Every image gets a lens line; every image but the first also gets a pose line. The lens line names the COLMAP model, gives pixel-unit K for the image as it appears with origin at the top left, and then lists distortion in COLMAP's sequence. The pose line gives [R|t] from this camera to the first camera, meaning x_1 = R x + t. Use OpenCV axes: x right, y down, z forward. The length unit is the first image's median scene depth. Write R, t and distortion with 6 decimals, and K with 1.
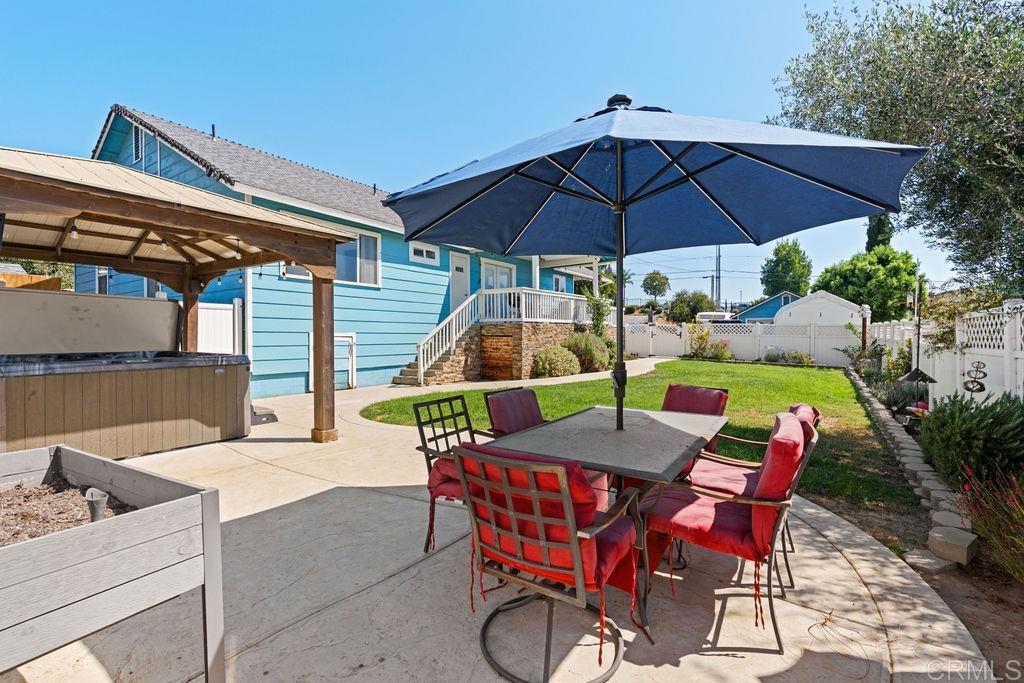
lens RADIAL K [[461.4, 0, 502.0], [0, 461.4, 341.0], [0, 0, 1]] dist [-0.000351, 0.000556]
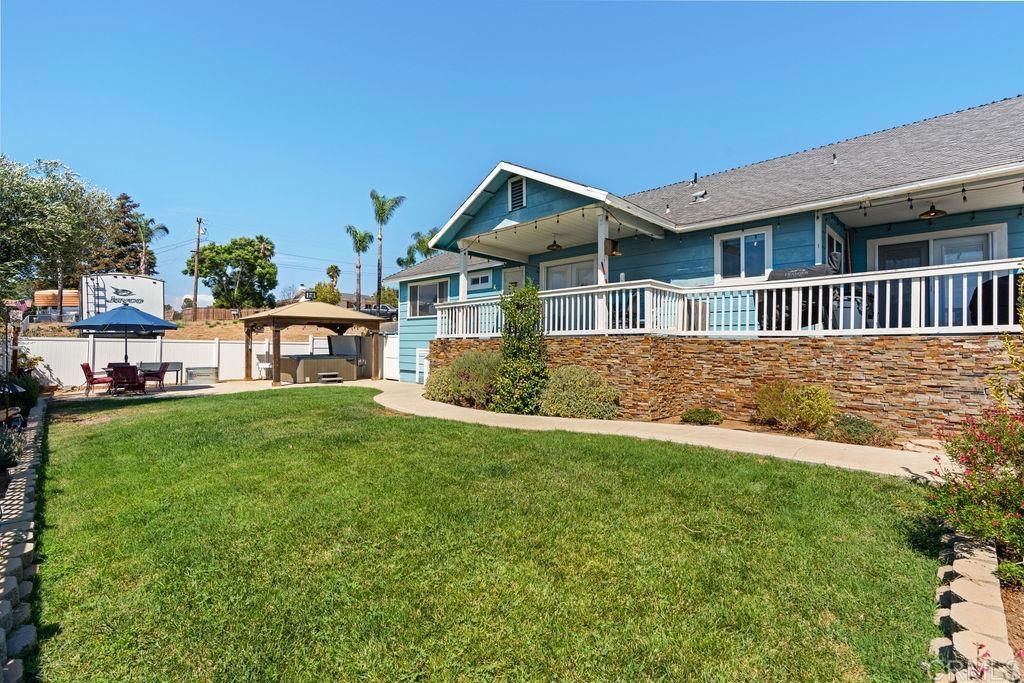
lens RADIAL K [[461.4, 0, 508.5], [0, 461.4, 338.0], [0, 0, 1]] dist [-0.000351, 0.000556]
pose [[-0.181135, -0.018181, -0.983290, 0.962183], [-0.019238, 0.999703, -0.014940, -0.030512], [0.983270, 0.016211, -0.181431, 1.302761]]
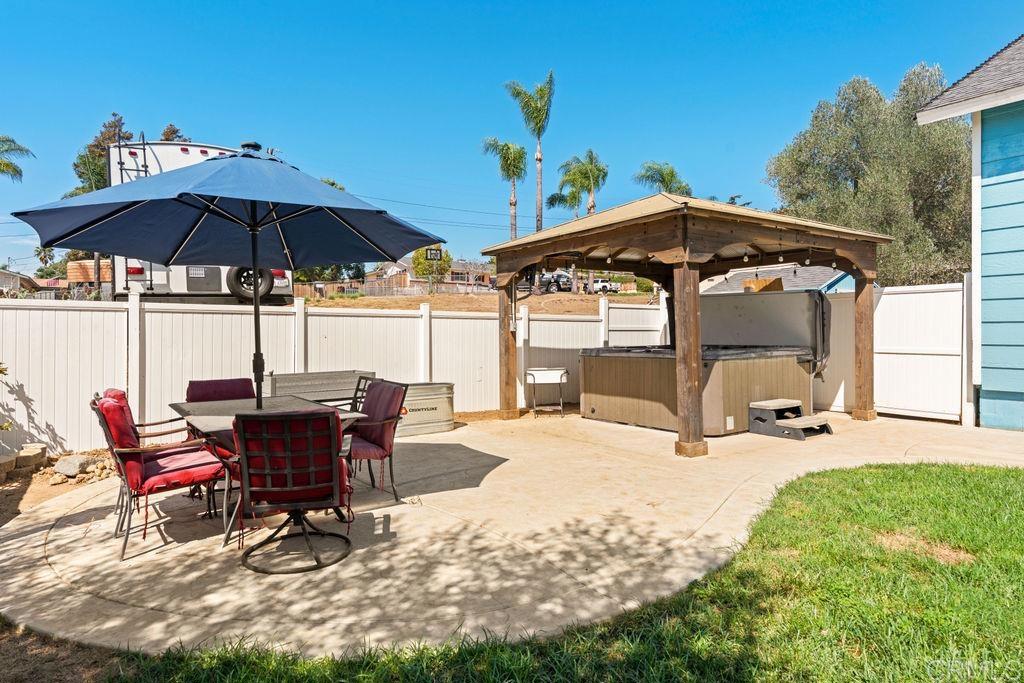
lens RADIAL K [[602.7, 0, 514.9], [0, 602.7, 344.4], [0, 0, 1]] dist [-0.007748, -0.003060]
pose [[-0.351740, 0.018806, -0.935909, 0.335978], [-0.006339, 0.999727, 0.022471, -0.003584], [0.936076, 0.013837, -0.351525, 0.491565]]
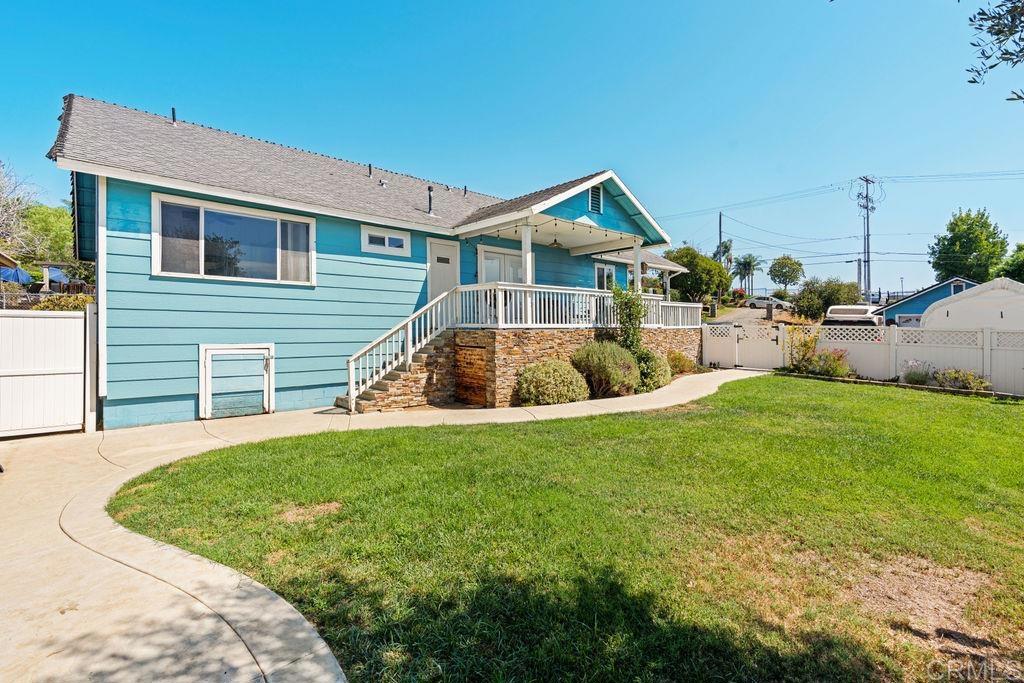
lens RADIAL K [[461.4, 0, 517.8], [0, 461.4, 322.7], [0, 0, 1]] dist [-0.000351, 0.000556]
pose [[0.972555, 0.005107, -0.232617, 0.241334], [-0.009615, 0.999787, -0.018248, -0.037295], [0.232475, 0.019983, 0.972397, 0.282328]]
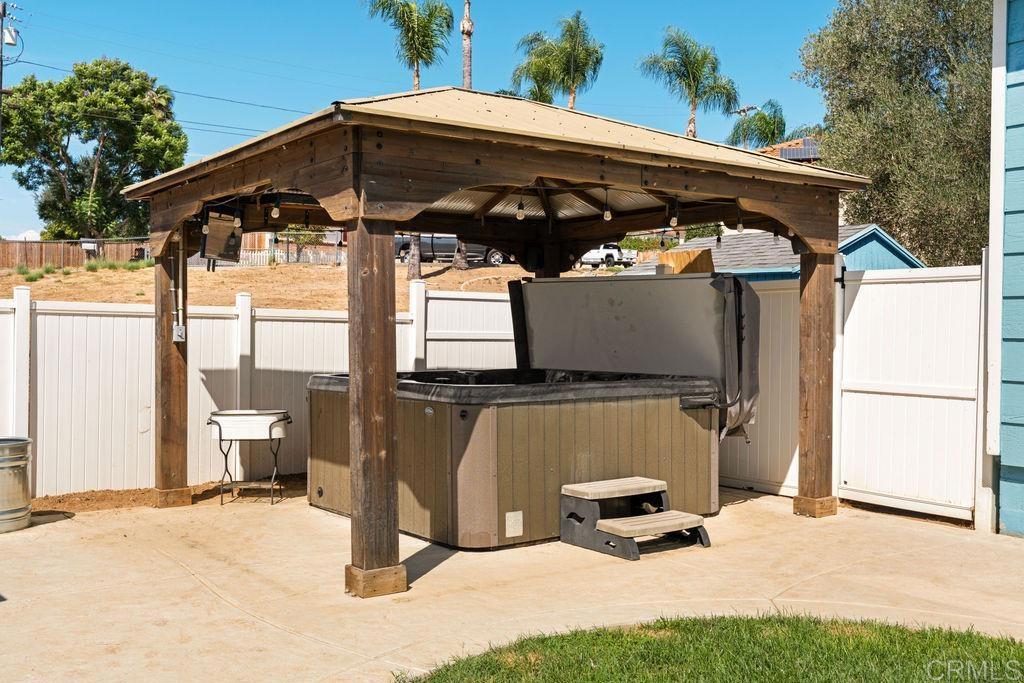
lens RADIAL K [[1035.7, 0, 510.9], [0, 1035.7, 350.4], [0, 0, 1]] dist [-0.006856, 0.000000]
pose [[-0.323071, 0.012330, -0.946294, 0.223649], [-0.020896, 0.999578, 0.020159, -0.014794], [0.946144, 0.026287, -0.322677, 0.644171]]
